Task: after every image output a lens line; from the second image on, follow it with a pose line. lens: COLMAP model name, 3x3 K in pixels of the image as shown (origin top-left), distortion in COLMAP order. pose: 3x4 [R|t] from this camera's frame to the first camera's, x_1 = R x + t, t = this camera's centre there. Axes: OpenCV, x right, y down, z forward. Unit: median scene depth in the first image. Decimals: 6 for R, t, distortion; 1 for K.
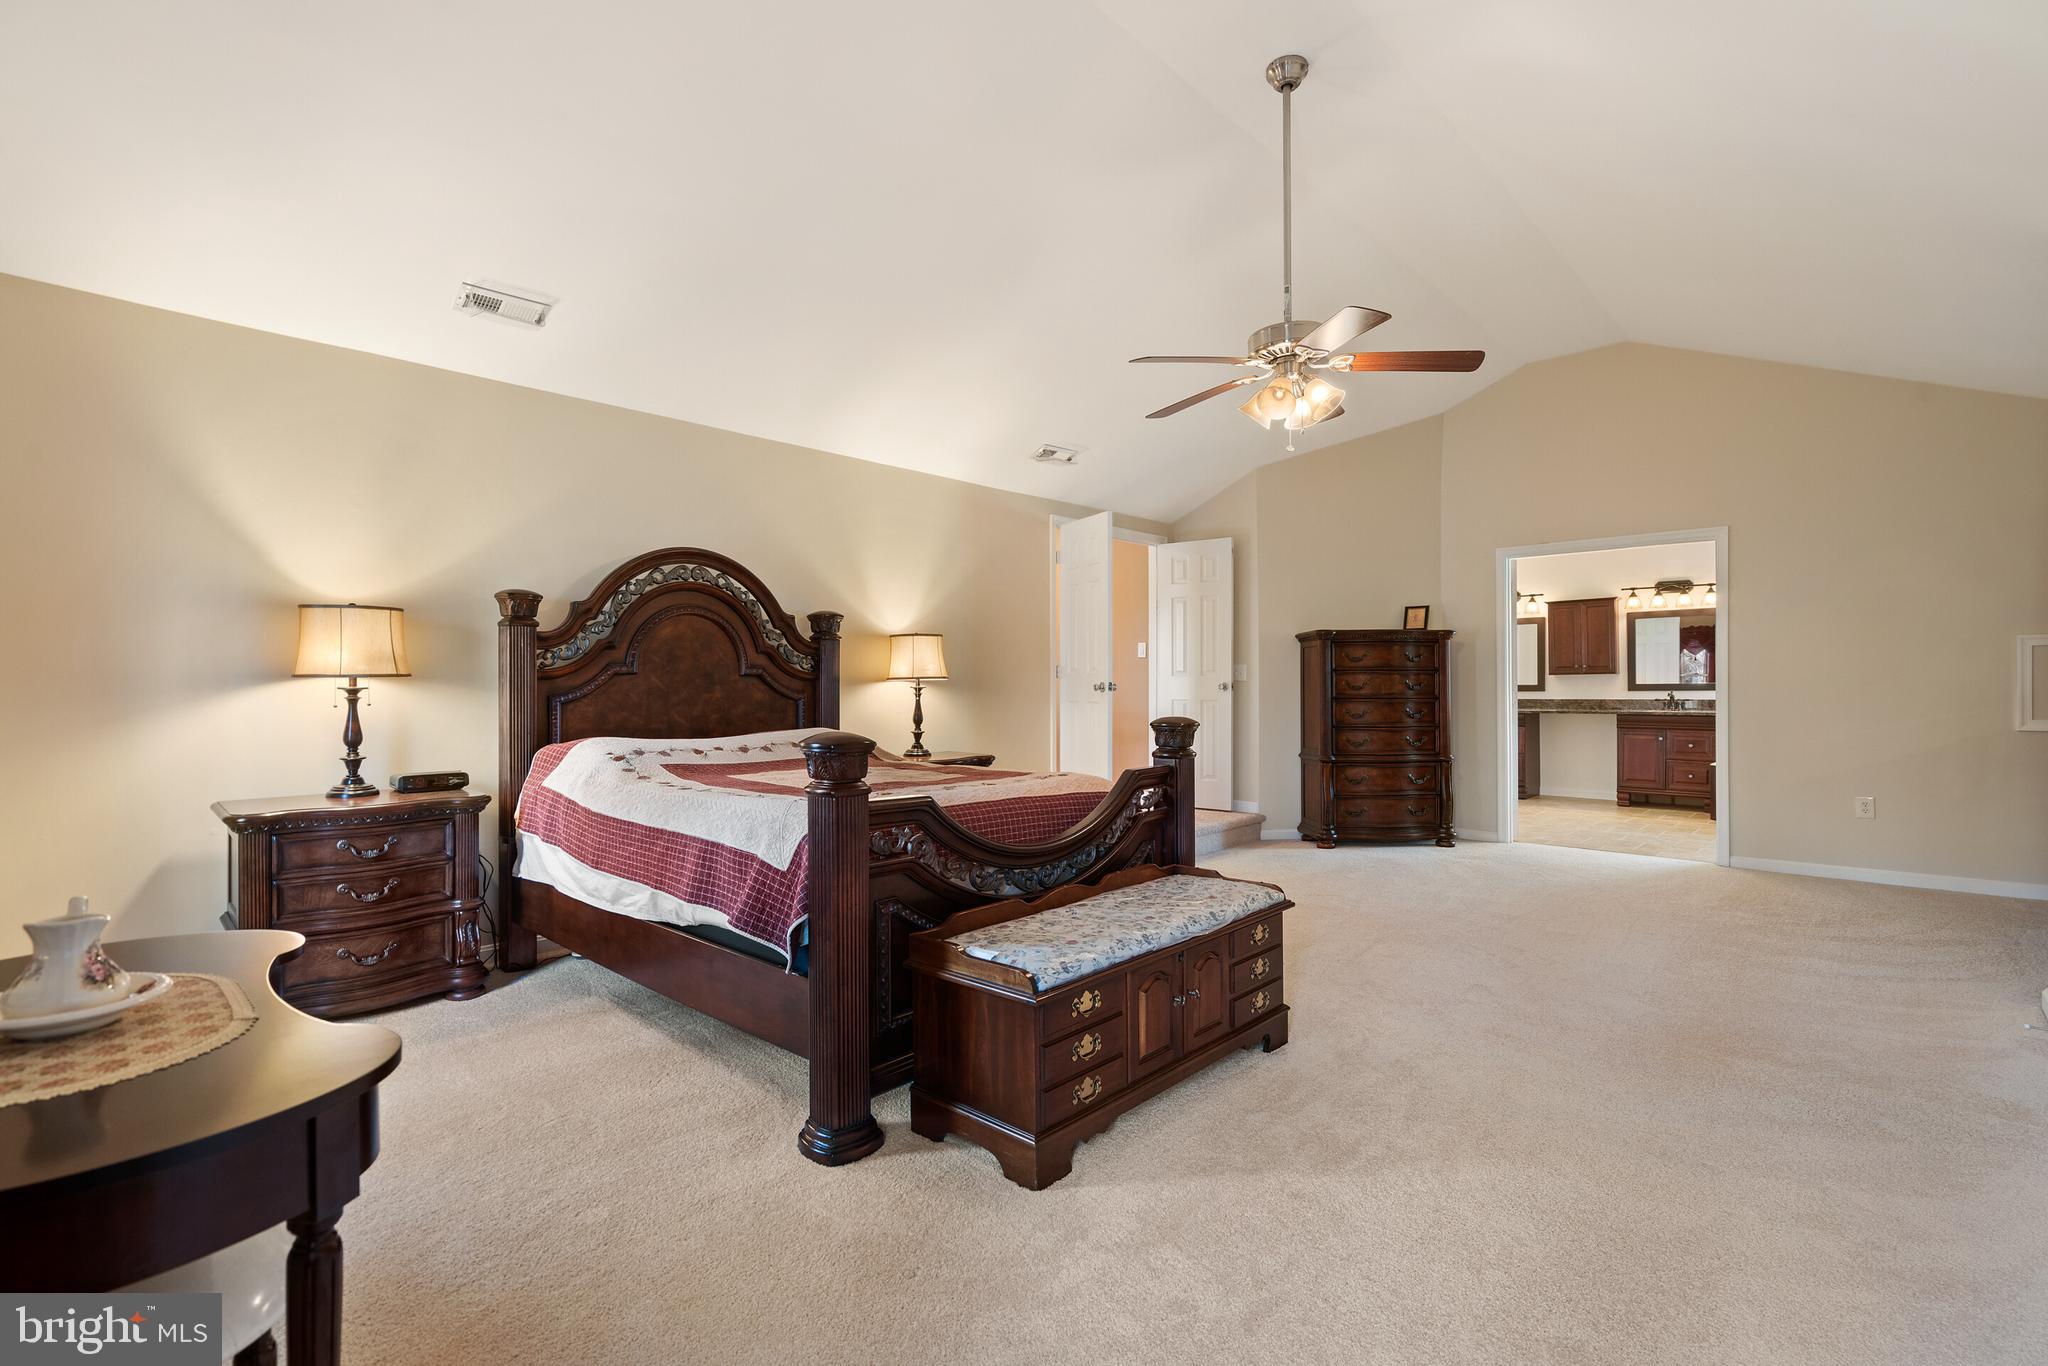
lens RADIAL K [[932.3, 0, 1024.0], [0, 932.3, 683.0], [0, 0, 1]] dist [0.000410, -0.000352]
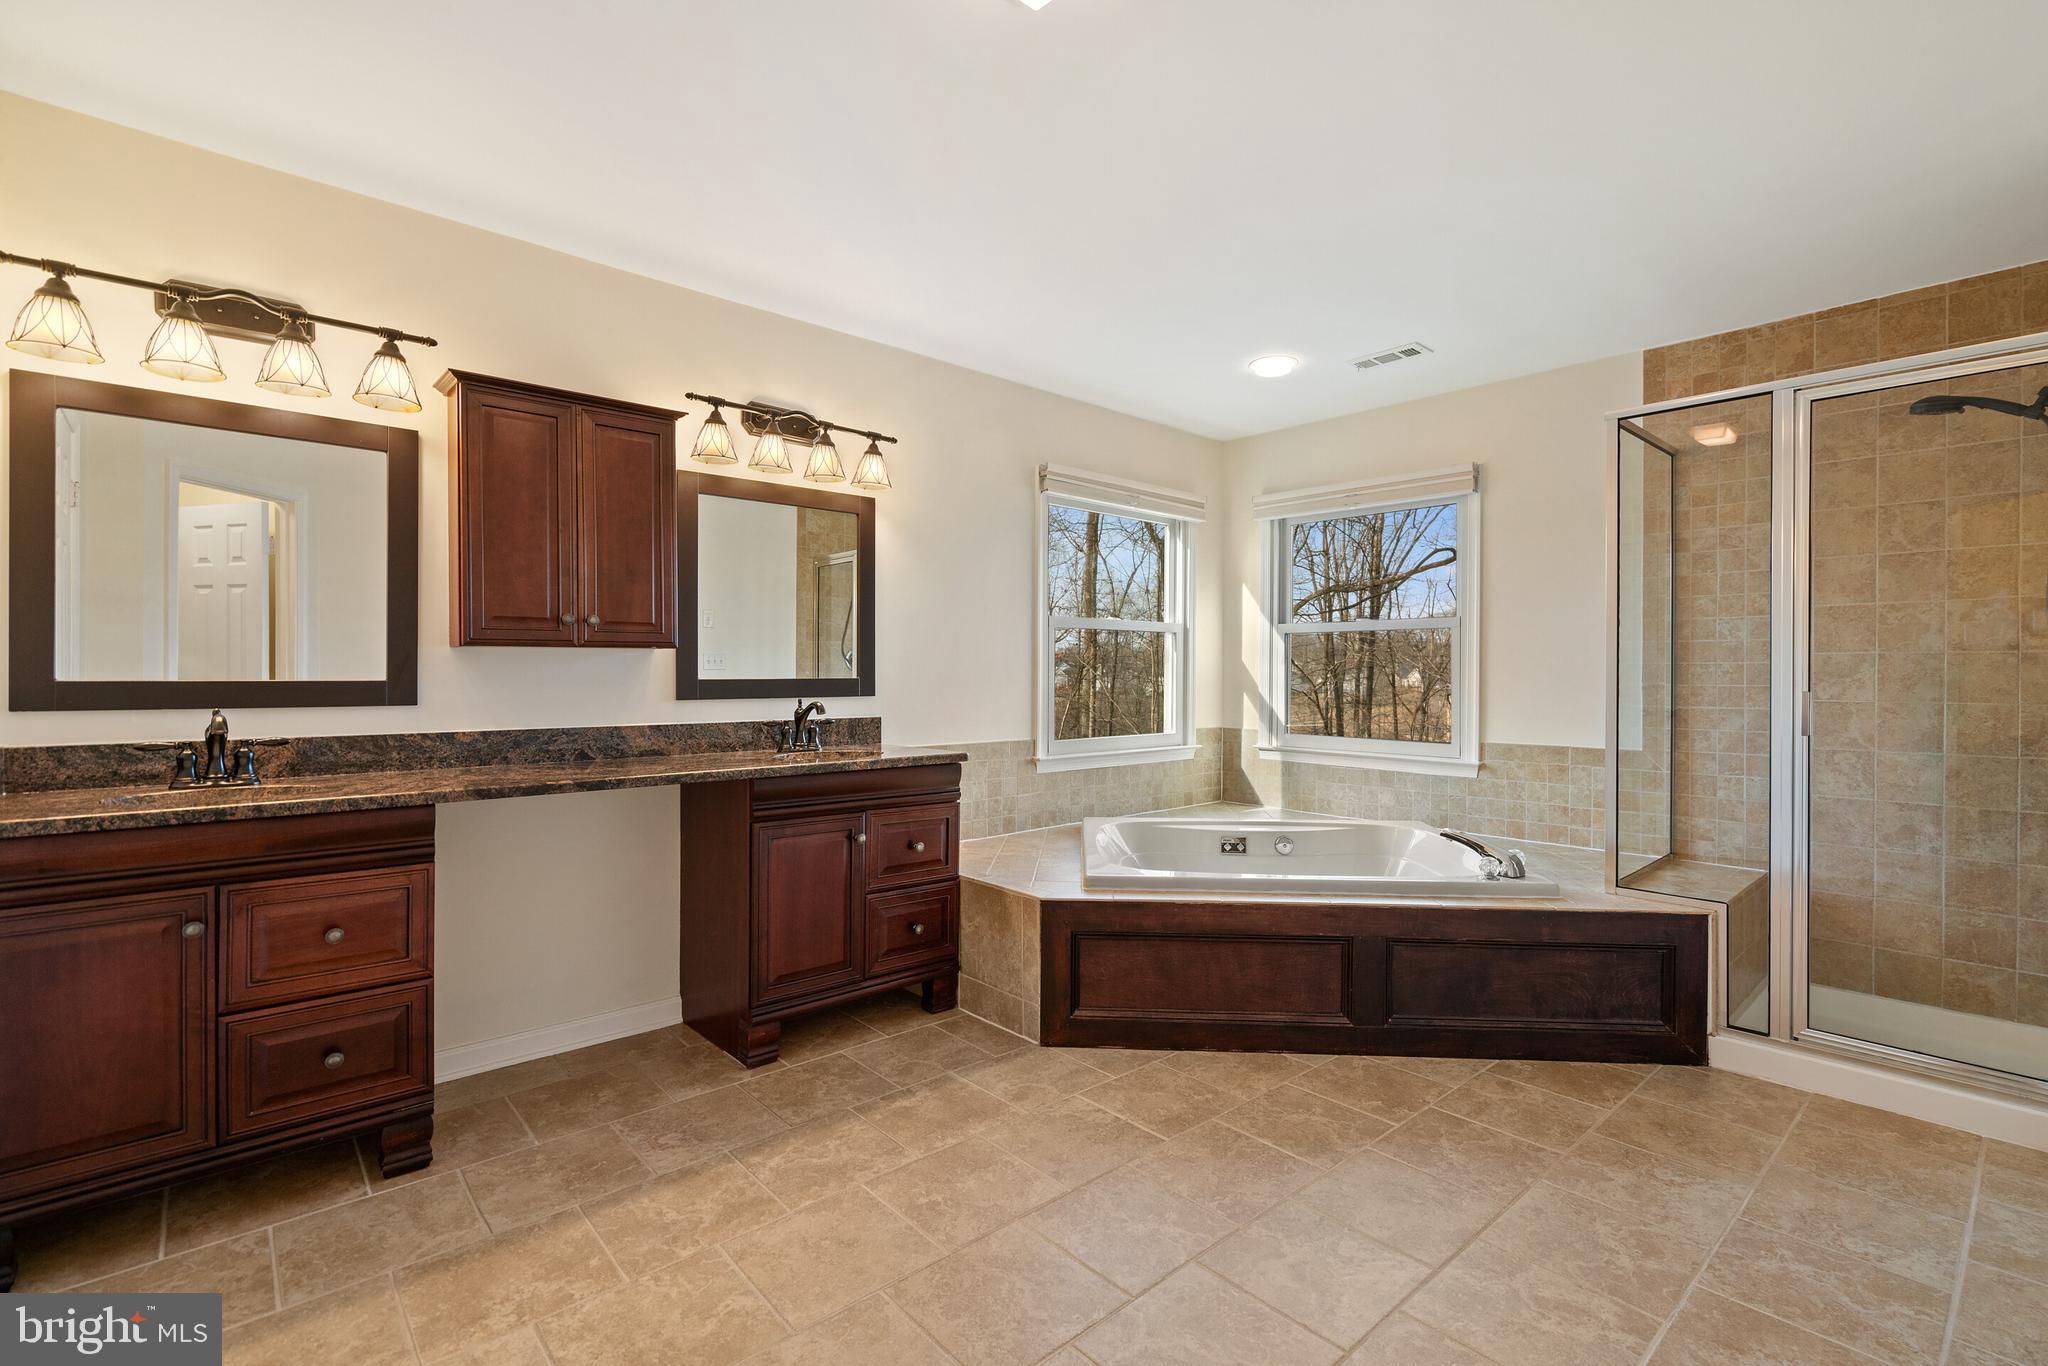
lens RADIAL K [[932.3, 0, 1024.0], [0, 932.3, 683.0], [0, 0, 1]] dist [0.000410, -0.000352]
pose [[0.068557, -0.003975, 0.997639, 0.317388], [-0.008723, 0.999951, 0.004584, -0.000321], [-0.997609, -0.009017, 0.068519, 0.853781]]
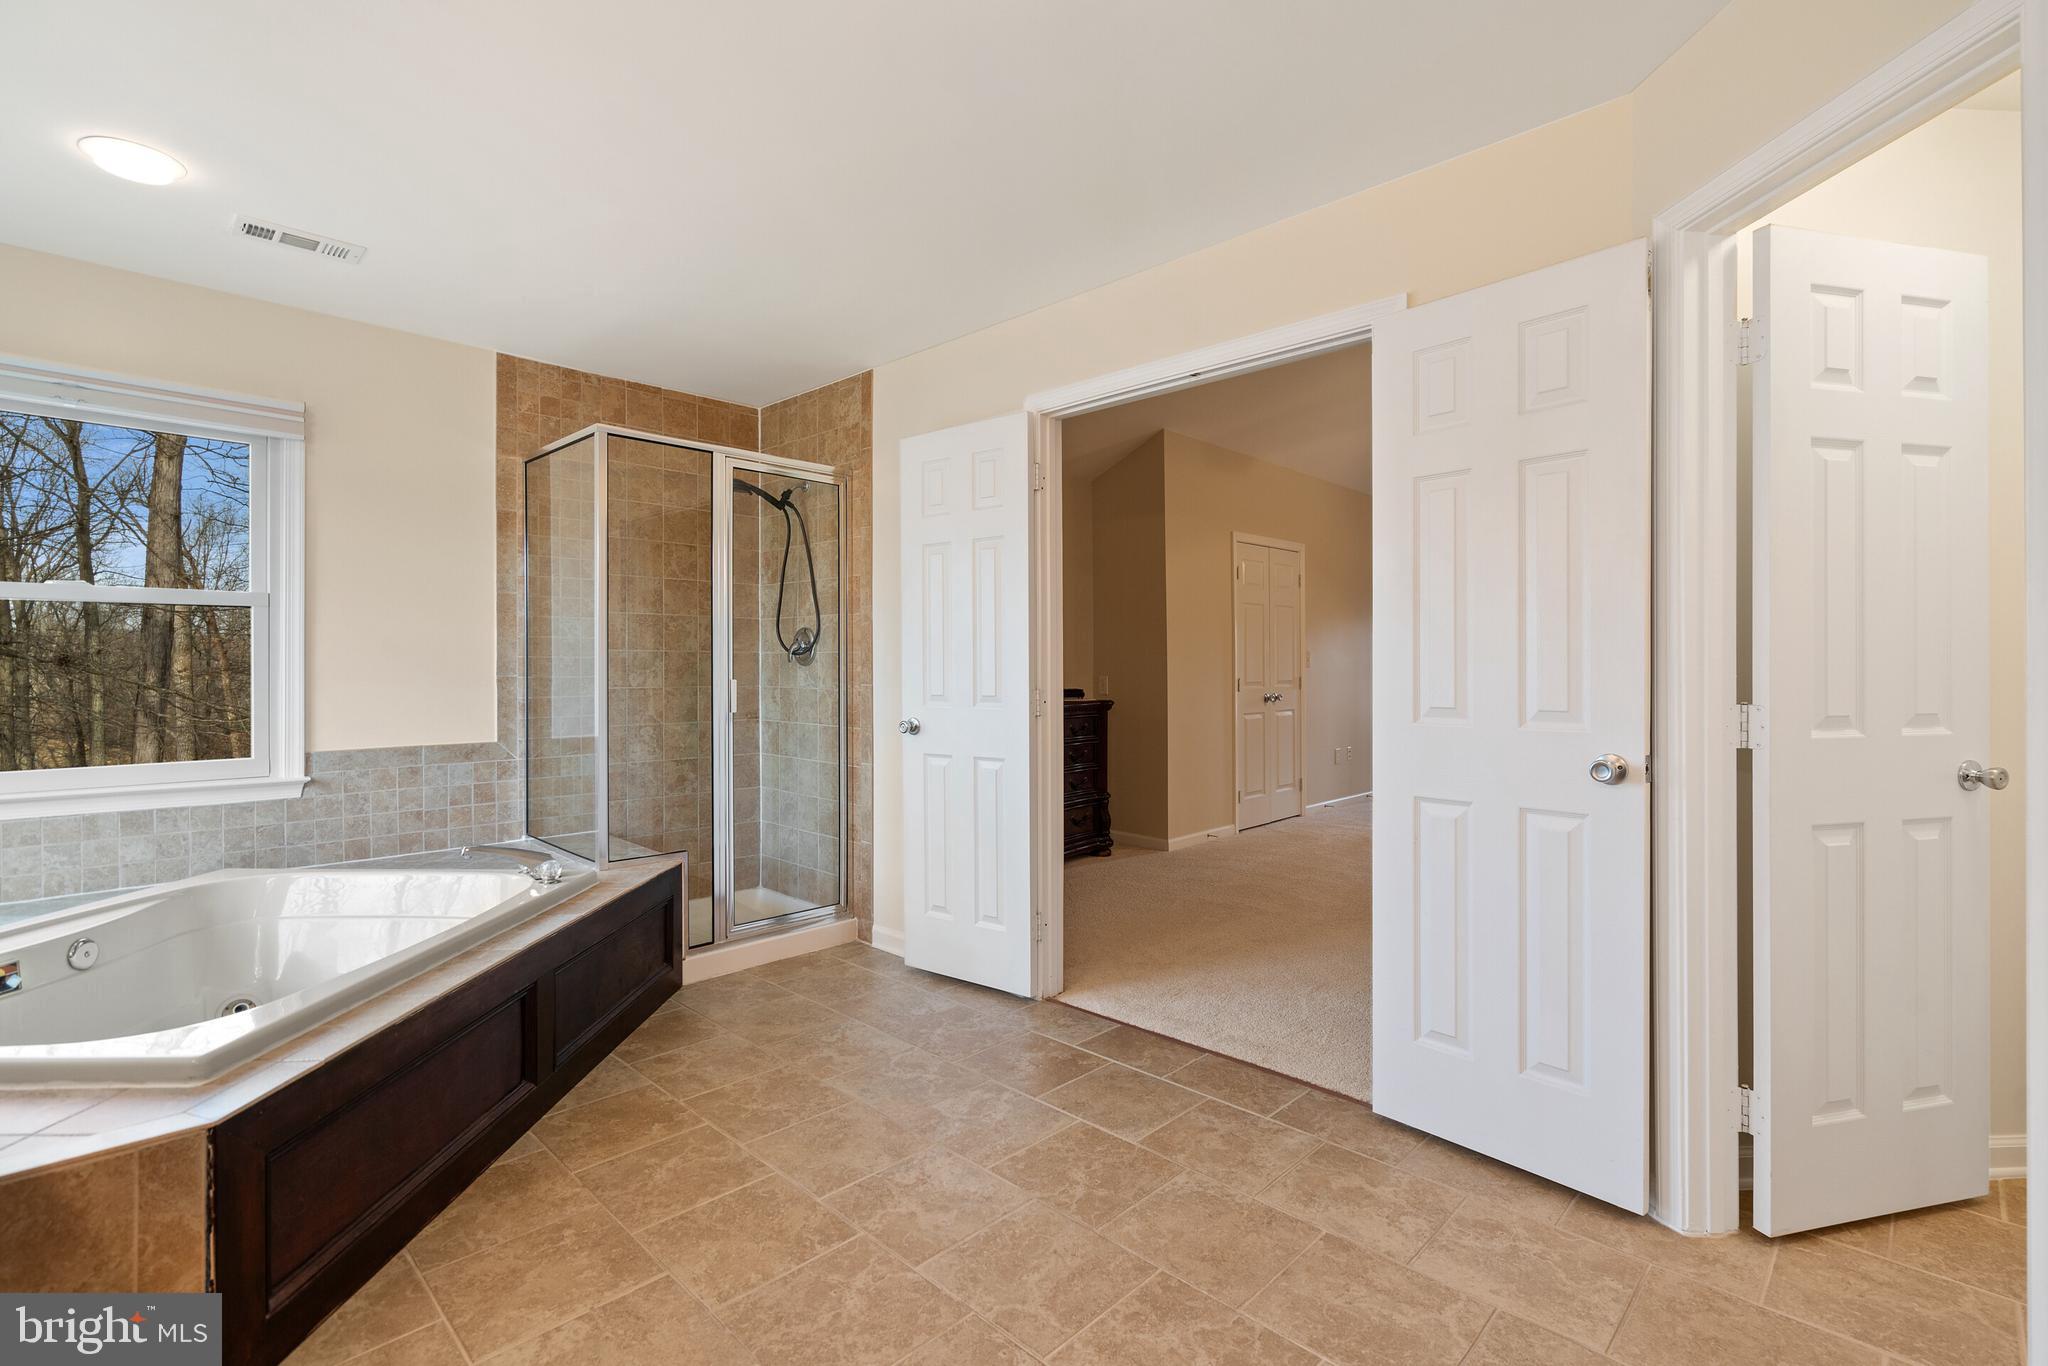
lens RADIAL K [[947.7, 0, 1024.0], [0, 947.7, 683.0], [0, 0, 1]] dist [-0.000326, -0.000084]
pose [[-0.999945, 0.006998, -0.007862, 0.497416], [0.006910, 0.999915, 0.011069, -0.000718], [0.007939, 0.011014, -0.999908, 1.028188]]
